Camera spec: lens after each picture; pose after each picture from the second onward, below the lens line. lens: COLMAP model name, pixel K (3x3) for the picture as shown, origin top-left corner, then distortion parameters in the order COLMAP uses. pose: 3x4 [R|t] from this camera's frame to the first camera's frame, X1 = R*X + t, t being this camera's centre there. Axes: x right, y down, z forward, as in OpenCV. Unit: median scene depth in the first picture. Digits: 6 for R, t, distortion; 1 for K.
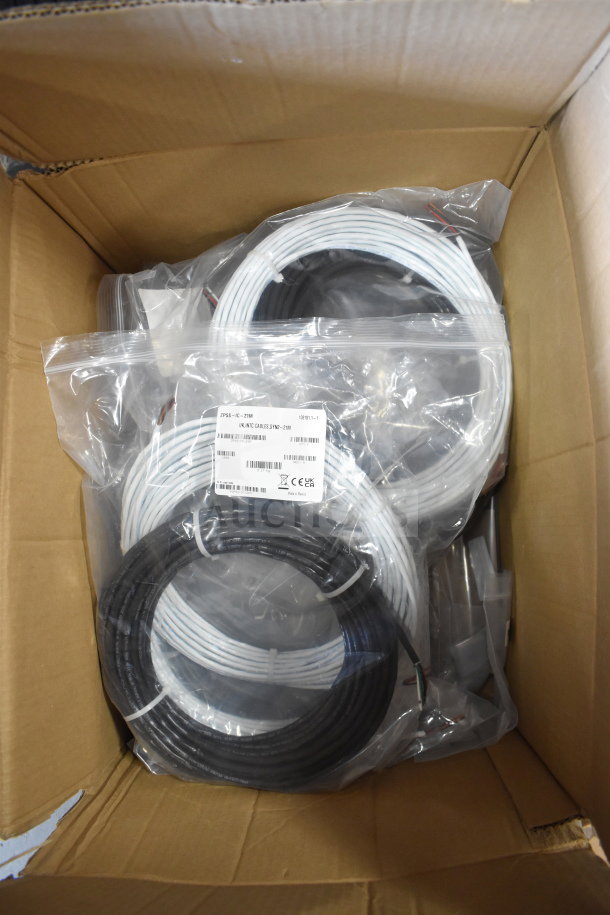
lens RADIAL K [[706.0, 0, 305.0], [0, 706.0, 457.5], [0, 0, 1]] dist [0.007484, 0.003368]
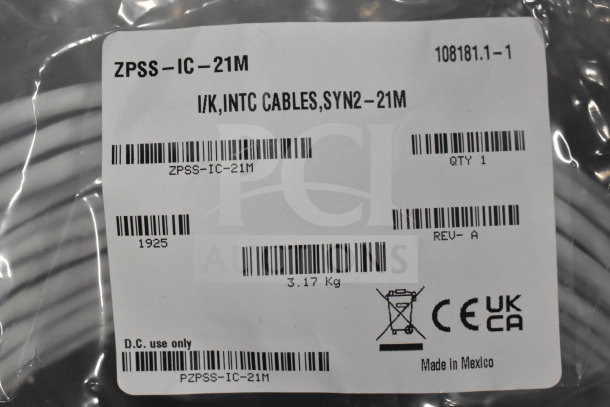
lens RADIAL K [[1164.7, 0, 305.0], [0, 1164.7, 203.5], [0, 0, 1]] dist [0.005444, 0.018469]
pose [[0.992463, -0.085983, 0.087312, -0.087922], [0.086168, 0.996279, 0.001660, -0.008741], [-0.087129, 0.005876, 0.996180, 0.557529]]
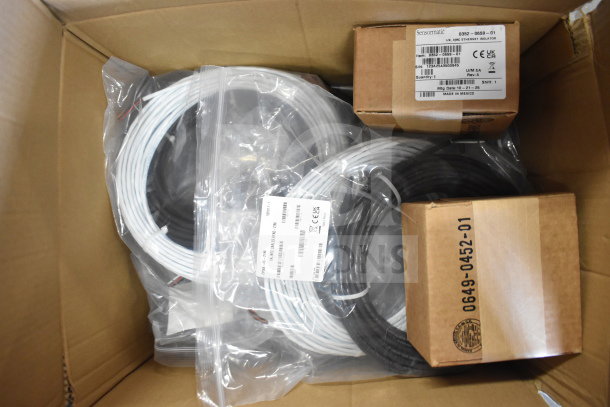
lens RADIAL K [[477.4, 0, 305.0], [0, 477.4, 203.5], [0, 0, 1]] dist [-0.009432, -0.003657]
pose [[0.043485, -0.996953, 0.064764, -0.037783], [0.998946, 0.044344, 0.011881, 0.002634], [-0.014717, 0.064179, 0.997830, 0.086813]]
